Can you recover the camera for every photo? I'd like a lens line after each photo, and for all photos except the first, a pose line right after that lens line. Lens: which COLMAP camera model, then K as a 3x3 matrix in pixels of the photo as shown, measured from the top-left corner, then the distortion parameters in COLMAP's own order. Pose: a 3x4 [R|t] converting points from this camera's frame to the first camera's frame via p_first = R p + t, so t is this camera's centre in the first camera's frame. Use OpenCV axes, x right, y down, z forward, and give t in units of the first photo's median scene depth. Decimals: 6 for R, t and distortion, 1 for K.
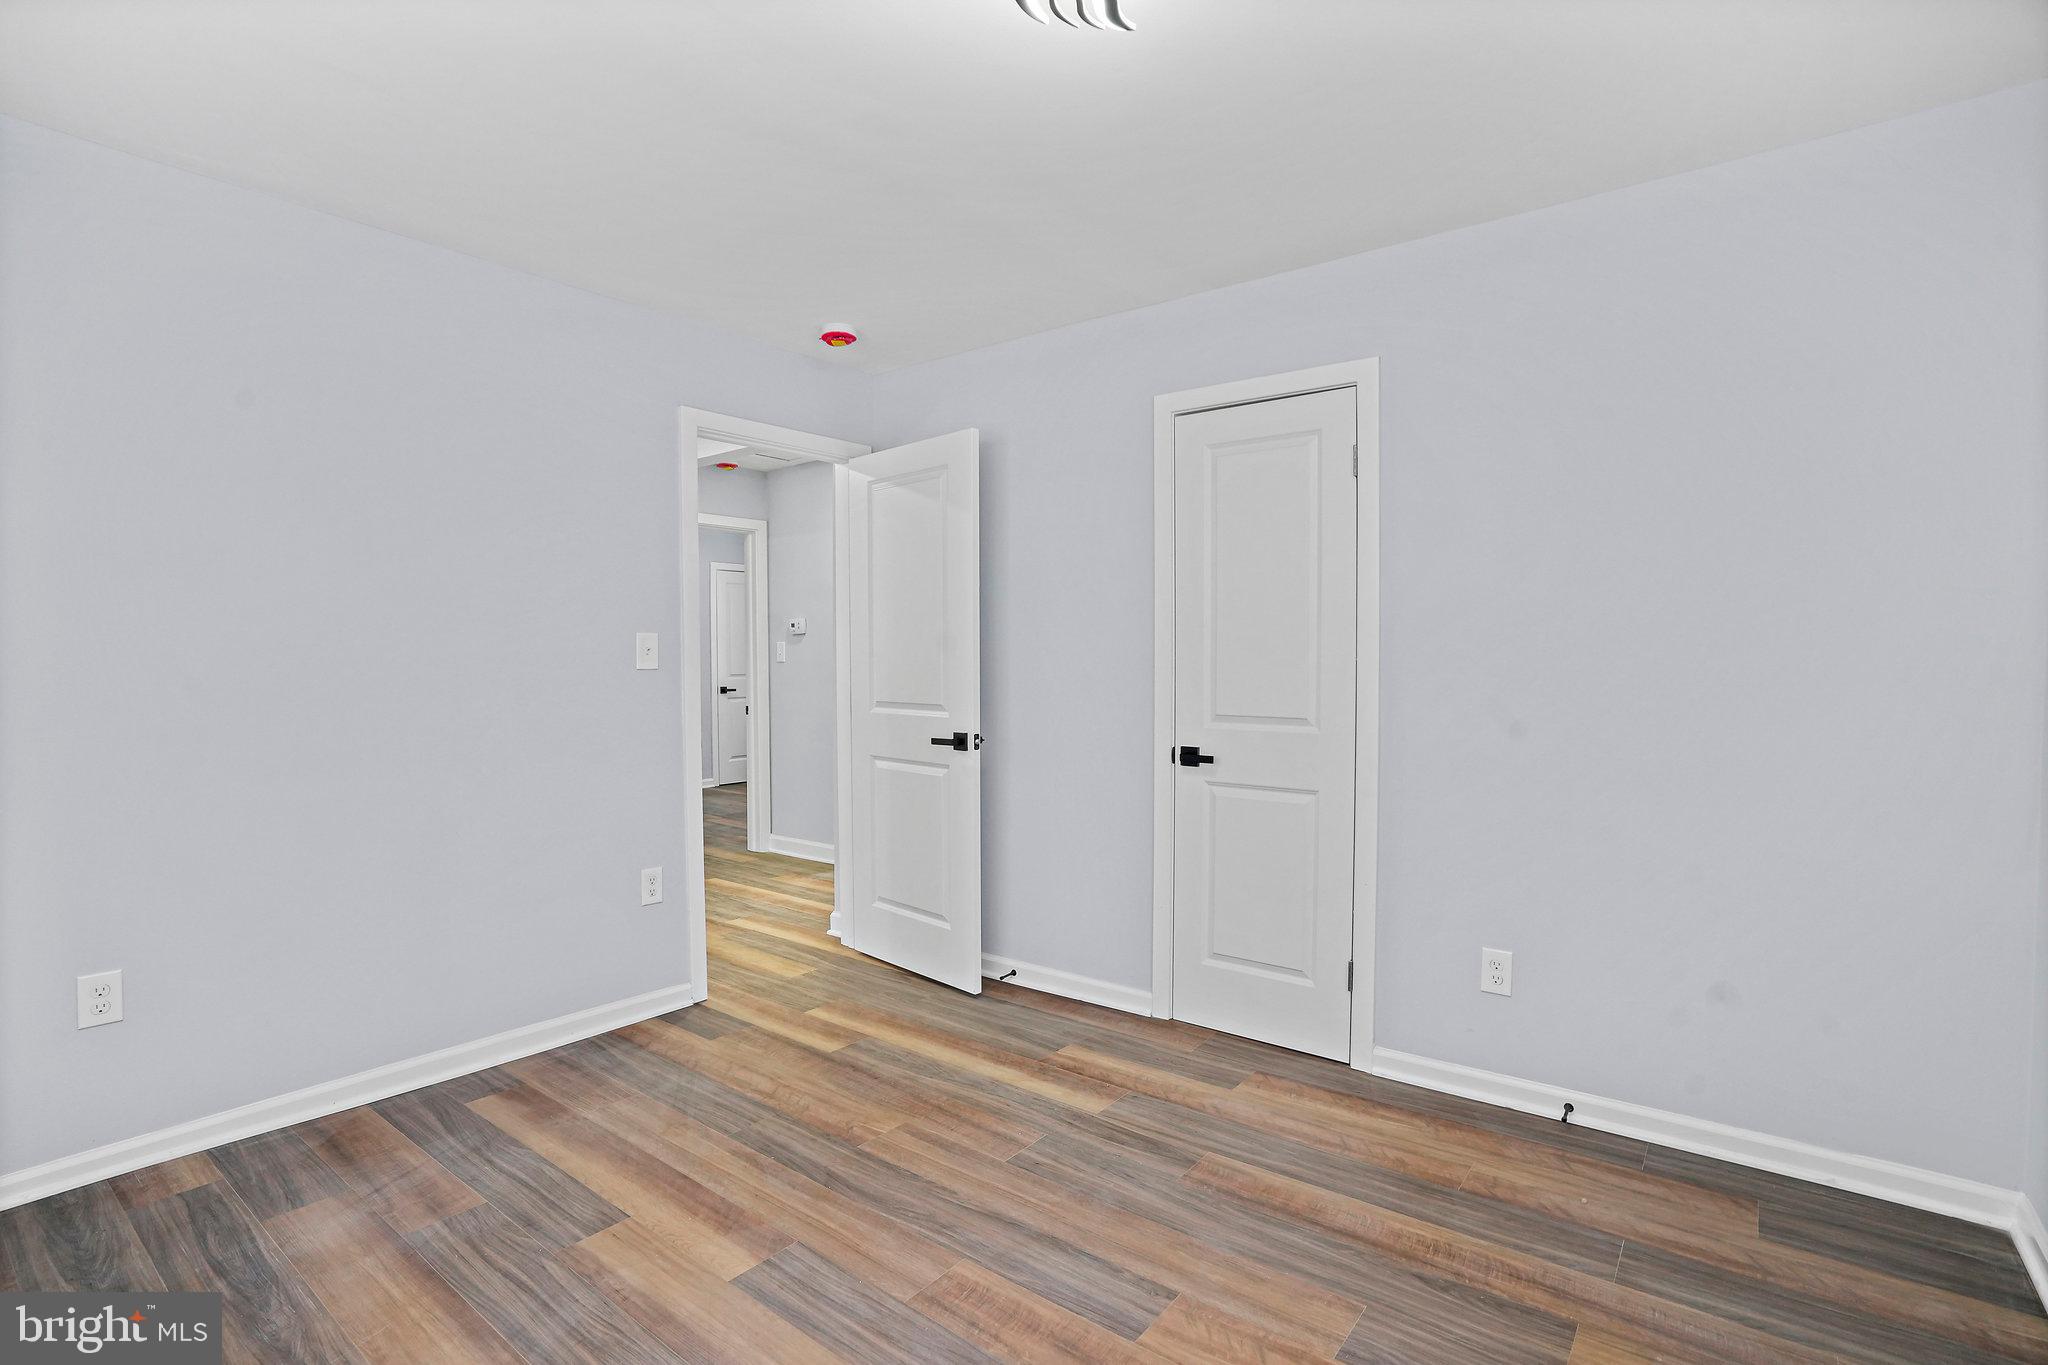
lens RADIAL K [[975.5, 0, 1015.0], [0, 975.5, 679.4], [0, 0, 1]] dist [-0.056152, 0.022449]
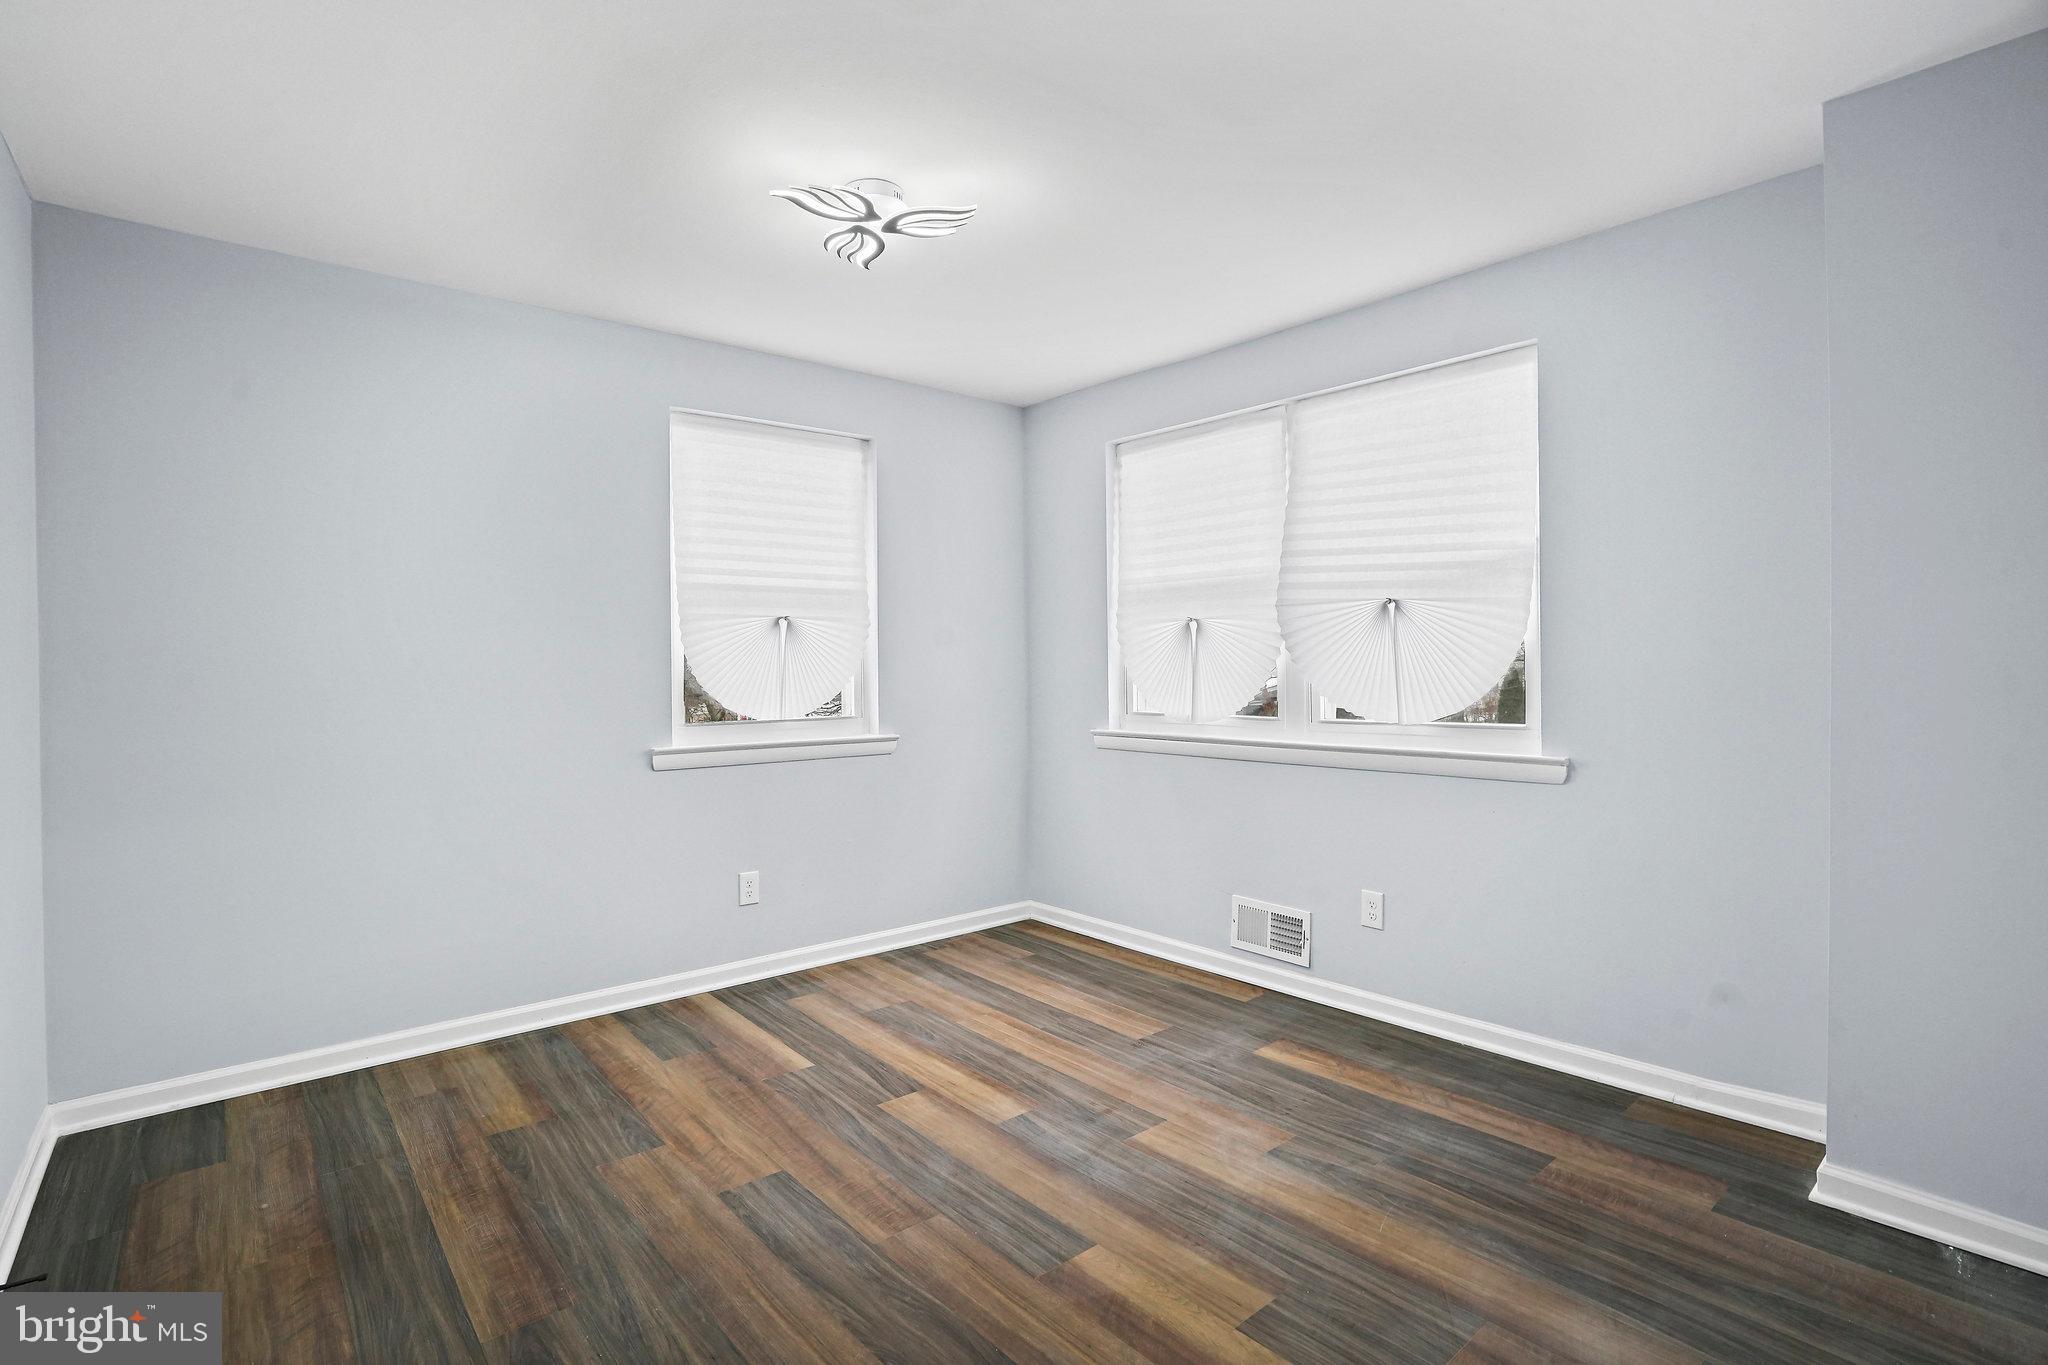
lens RADIAL K [[975.5, 0, 1015.0], [0, 975.5, 679.4], [0, 0, 1]] dist [-0.056152, 0.022449]
pose [[-0.978215, 0.003932, 0.207557, -0.419740], [0.012598, 0.999102, 0.040447, -0.037810], [-0.207212, 0.042181, -0.977386, 1.964471]]
